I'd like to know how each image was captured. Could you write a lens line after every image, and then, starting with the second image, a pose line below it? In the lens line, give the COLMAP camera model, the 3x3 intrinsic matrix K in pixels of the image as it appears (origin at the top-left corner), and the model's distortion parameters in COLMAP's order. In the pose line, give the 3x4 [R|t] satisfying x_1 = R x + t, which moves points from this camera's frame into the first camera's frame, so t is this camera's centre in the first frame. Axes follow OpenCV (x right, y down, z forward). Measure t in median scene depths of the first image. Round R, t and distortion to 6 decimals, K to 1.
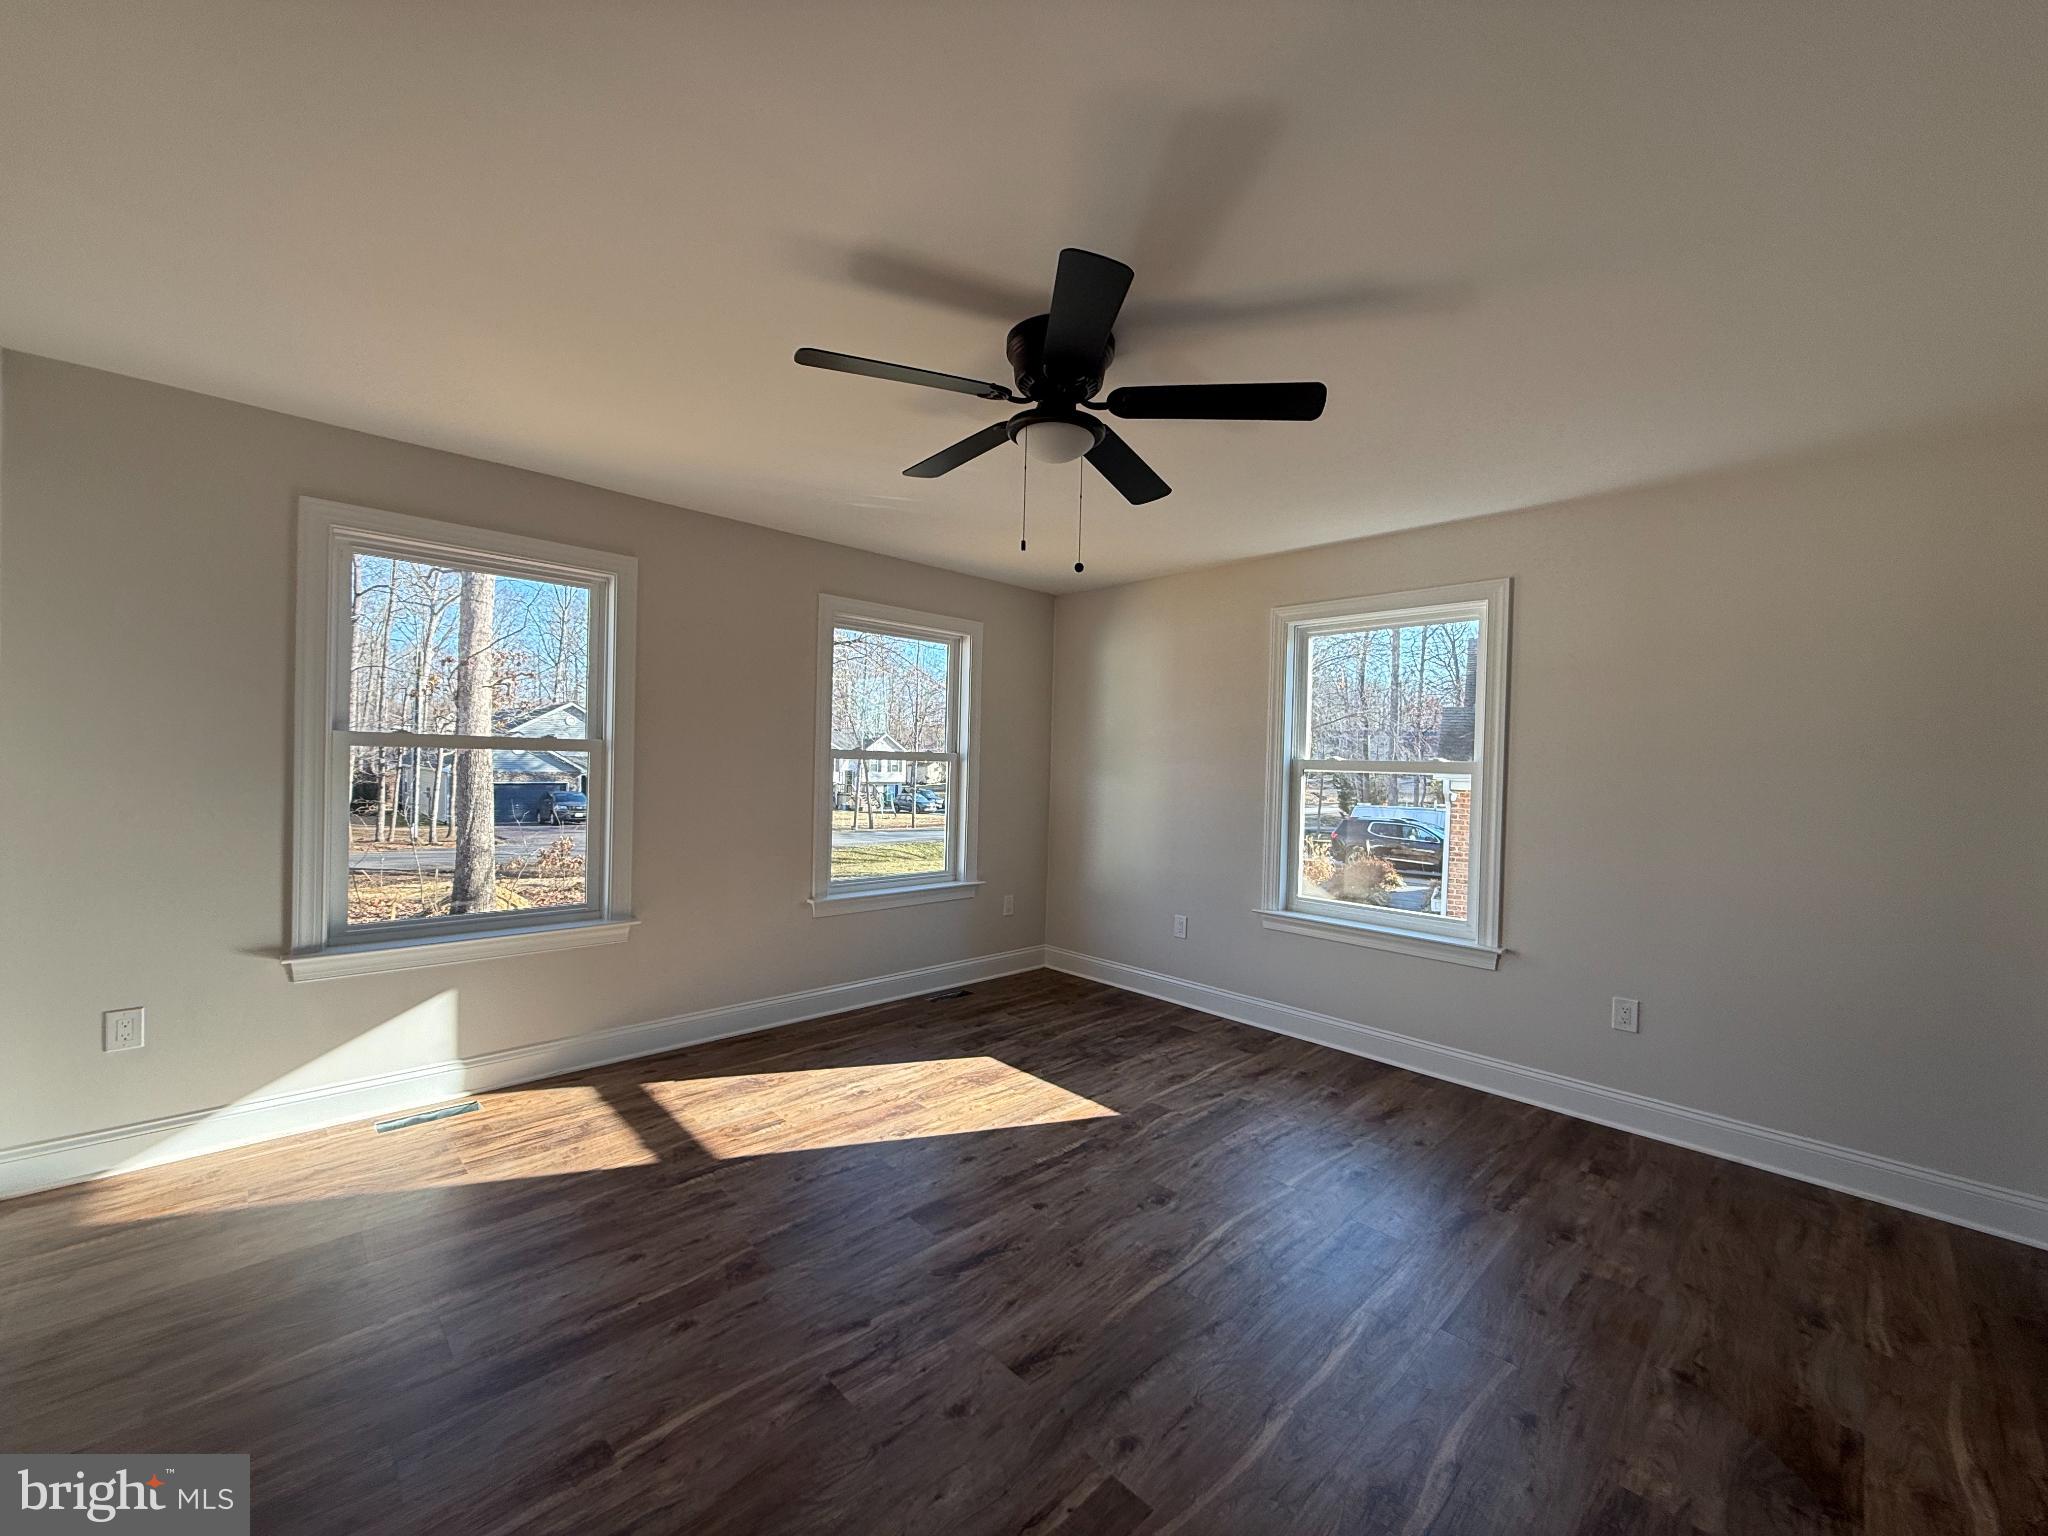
lens RADIAL K [[813.1, 0, 1013.7], [0, 813.1, 772.7], [0, 0, 1]] dist [0.000582, -0.000382]
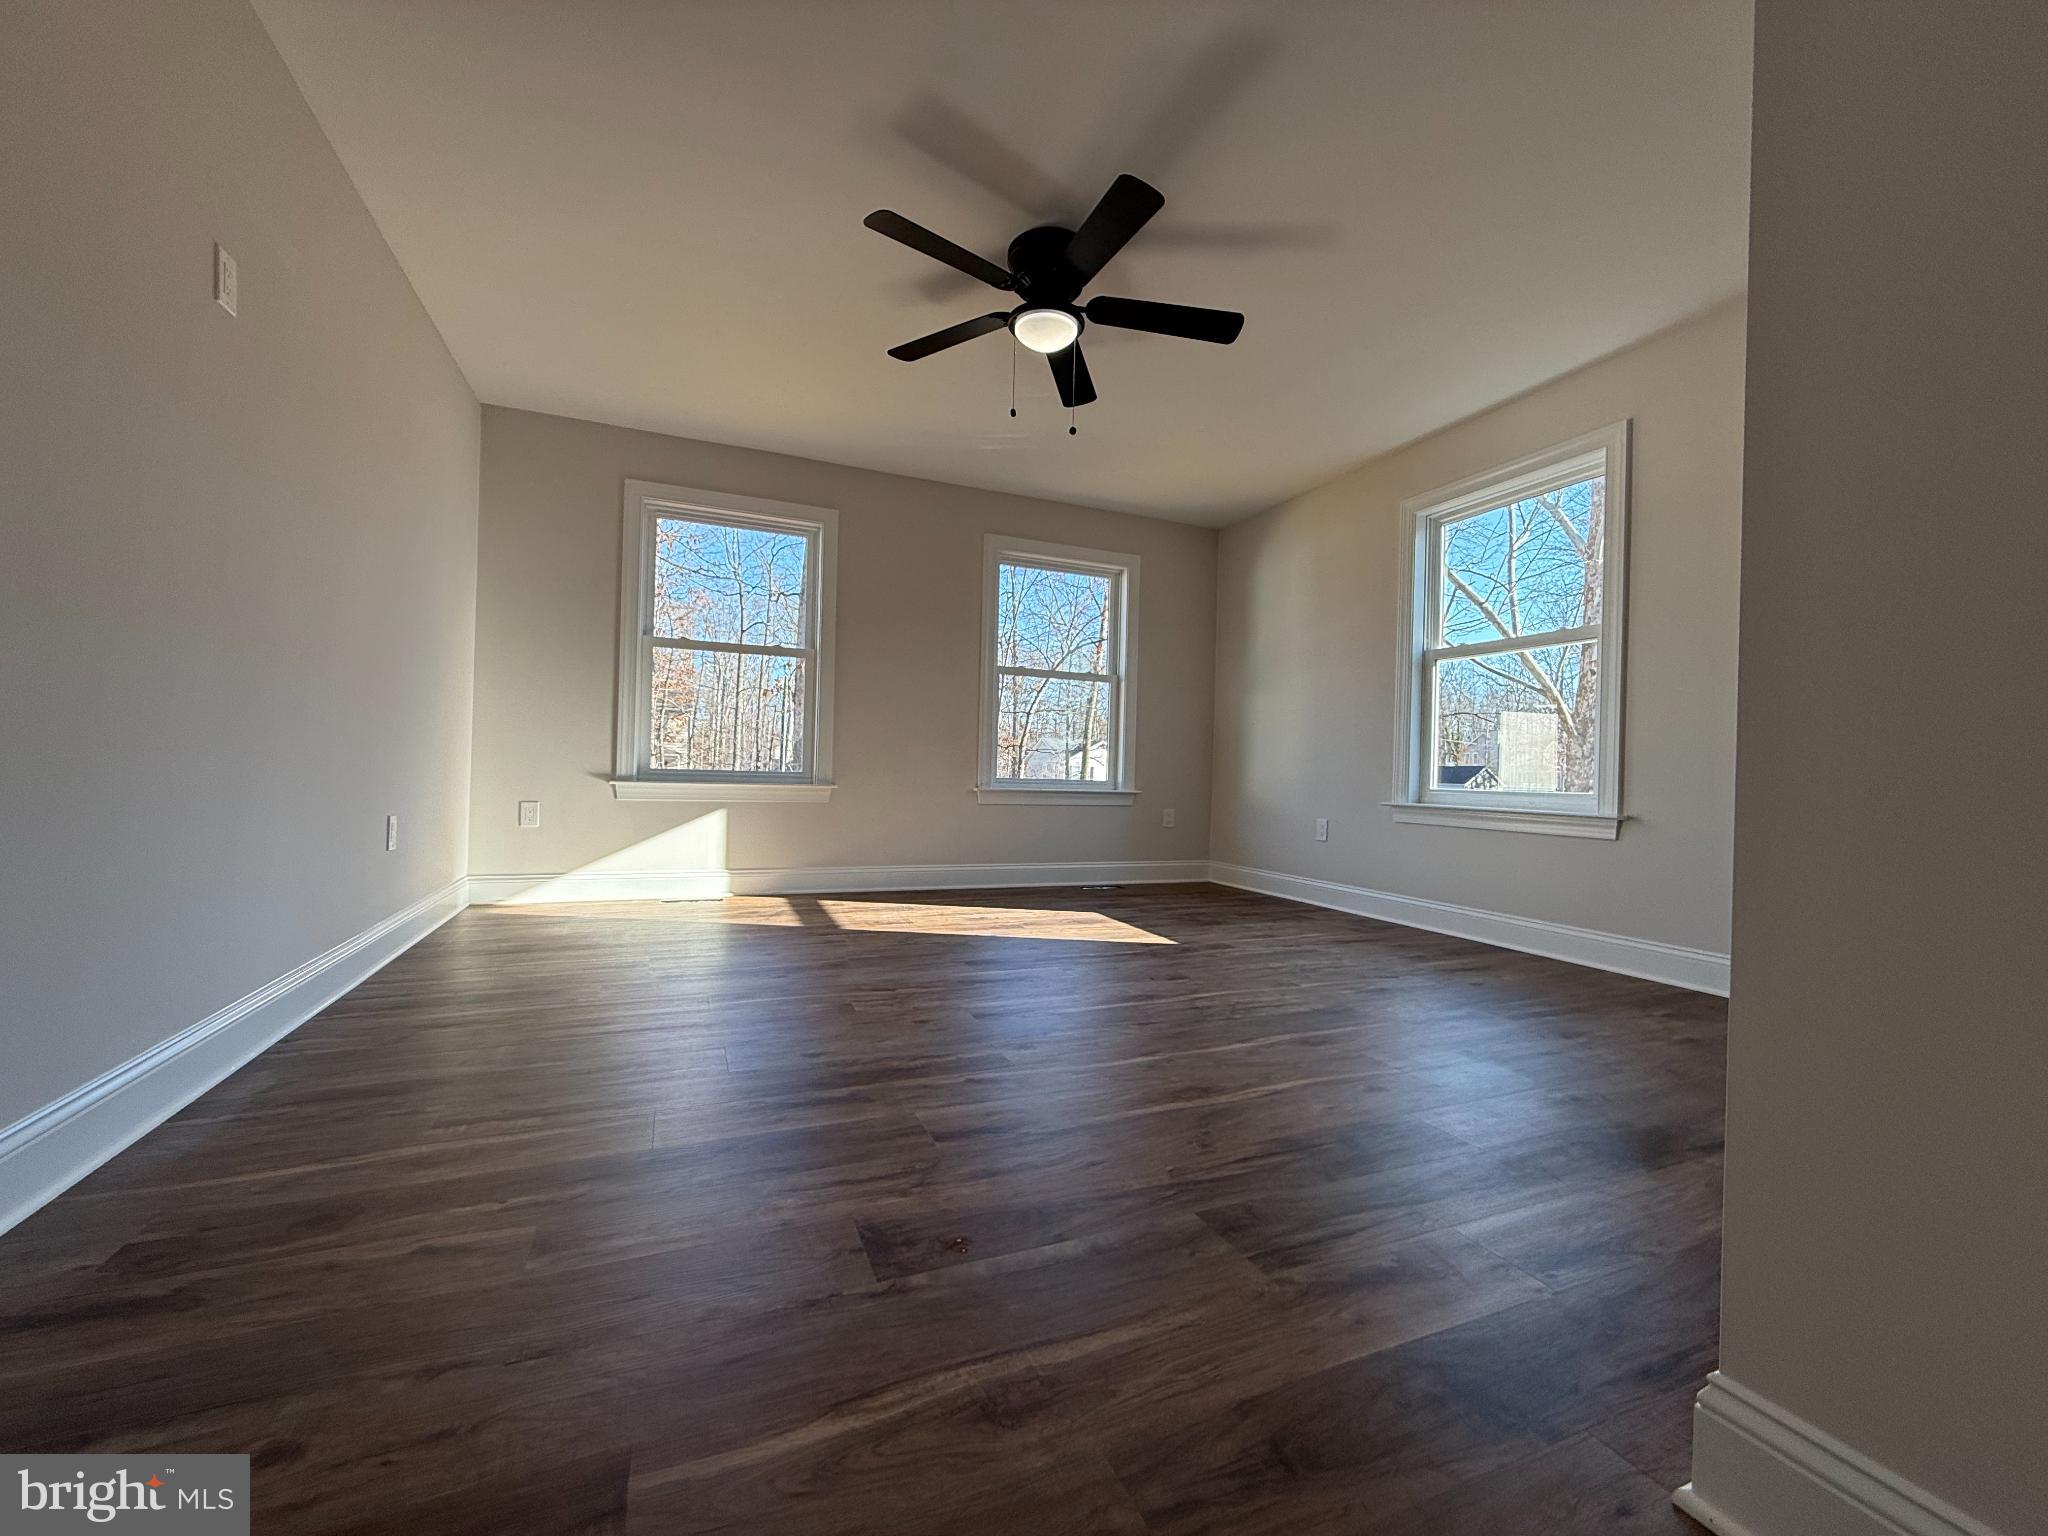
lens RADIAL K [[813.1, 0, 1018.4], [0, 813.1, 772.5], [0, 0, 1]] dist [0.000582, -0.000382]
pose [[0.933983, -0.001560, -0.357314, 0.315313], [-0.007395, 0.999692, -0.023695, 0.213772], [0.357241, 0.024773, 0.933684, -0.131589]]
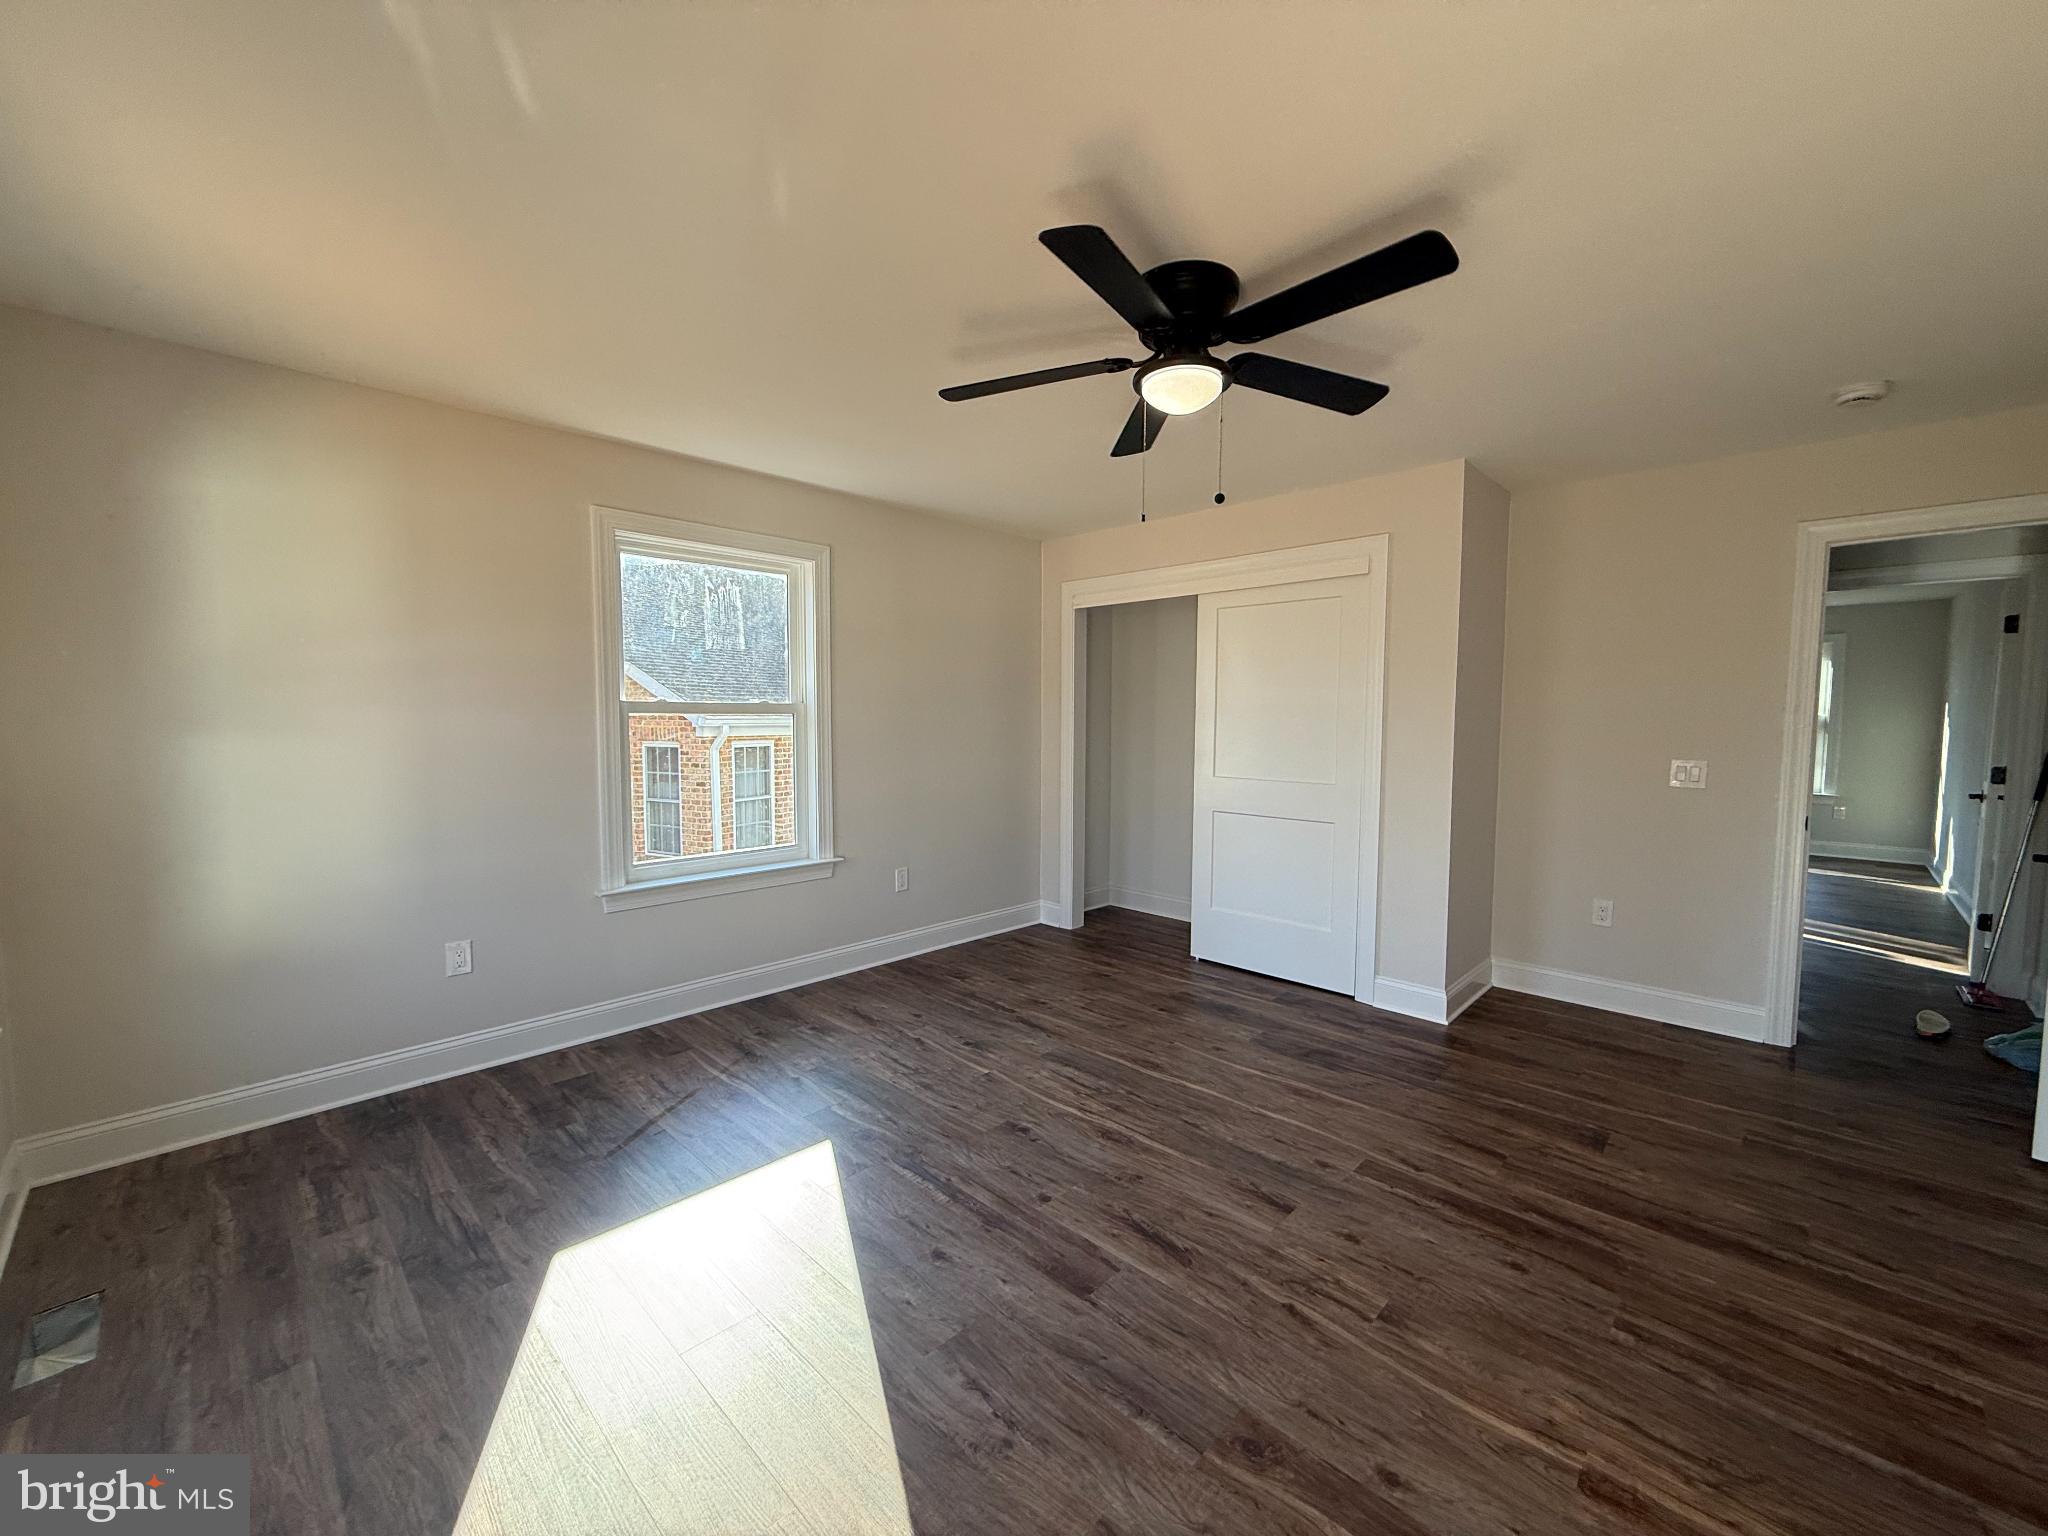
lens RADIAL K [[813.1, 0, 1022.6], [0, 813.1, 768.4], [0, 0, 1]] dist [0.000582, -0.000382]
pose [[-0.038527, -0.090797, 0.995124, -0.665590], [0.010537, 0.995771, 0.091264, -0.026357], [-0.999202, 0.014002, -0.037407, 0.838256]]
